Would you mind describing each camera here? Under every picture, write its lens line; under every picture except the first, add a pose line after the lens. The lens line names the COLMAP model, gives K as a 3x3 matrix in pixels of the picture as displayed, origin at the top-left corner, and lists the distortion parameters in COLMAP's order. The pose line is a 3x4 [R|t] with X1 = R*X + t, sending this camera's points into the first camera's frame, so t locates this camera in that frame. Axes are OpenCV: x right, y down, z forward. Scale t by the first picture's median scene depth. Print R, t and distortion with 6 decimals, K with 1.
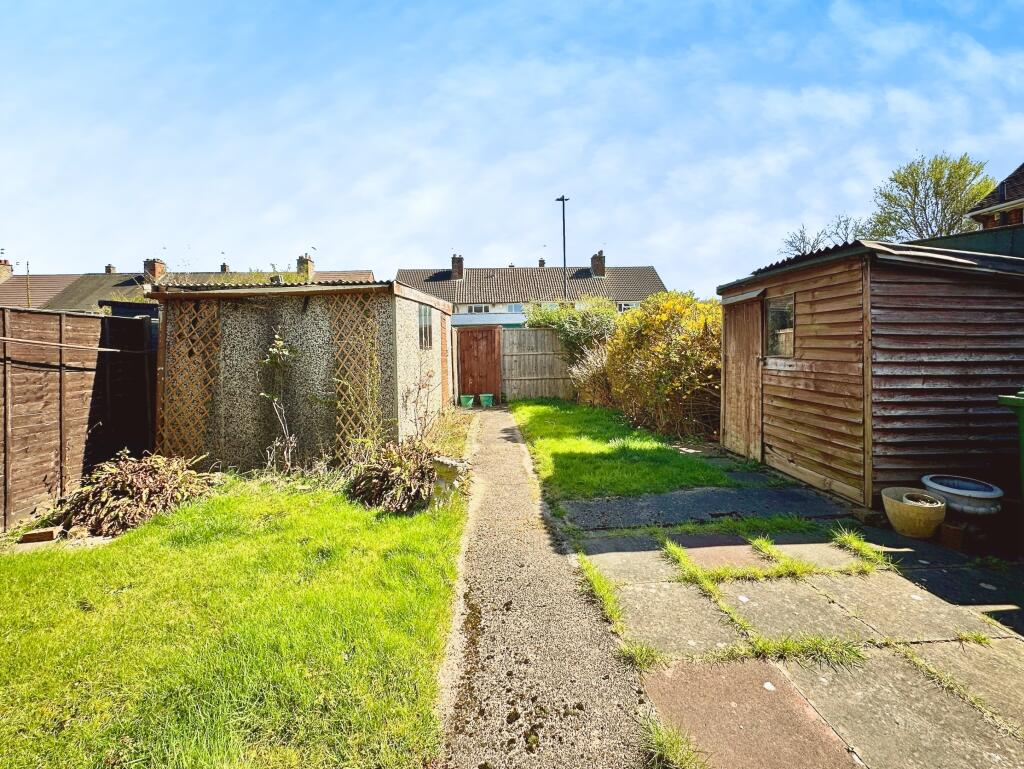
lens RADIAL K [[425.7, 0, 508.9], [0, 425.7, 358.1], [0, 0, 1]] dist [-0.001486, -0.000430]
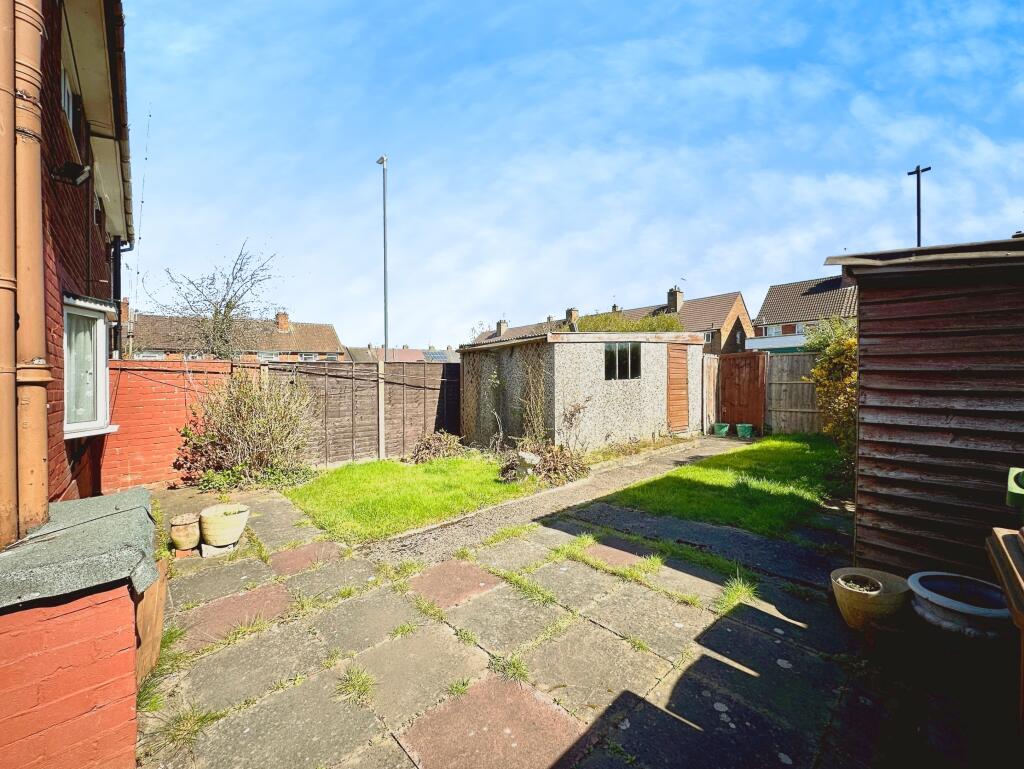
lens RADIAL K [[418.4, 0, 512.0], [0, 418.4, 384.5], [0, 0, 1]] dist [0.000184, -0.000316]
pose [[0.629089, 0.016803, -0.777152, 1.020393], [-0.010213, 0.999859, 0.013352, -0.032884], [0.777266, -0.000462, 0.629172, 0.012032]]
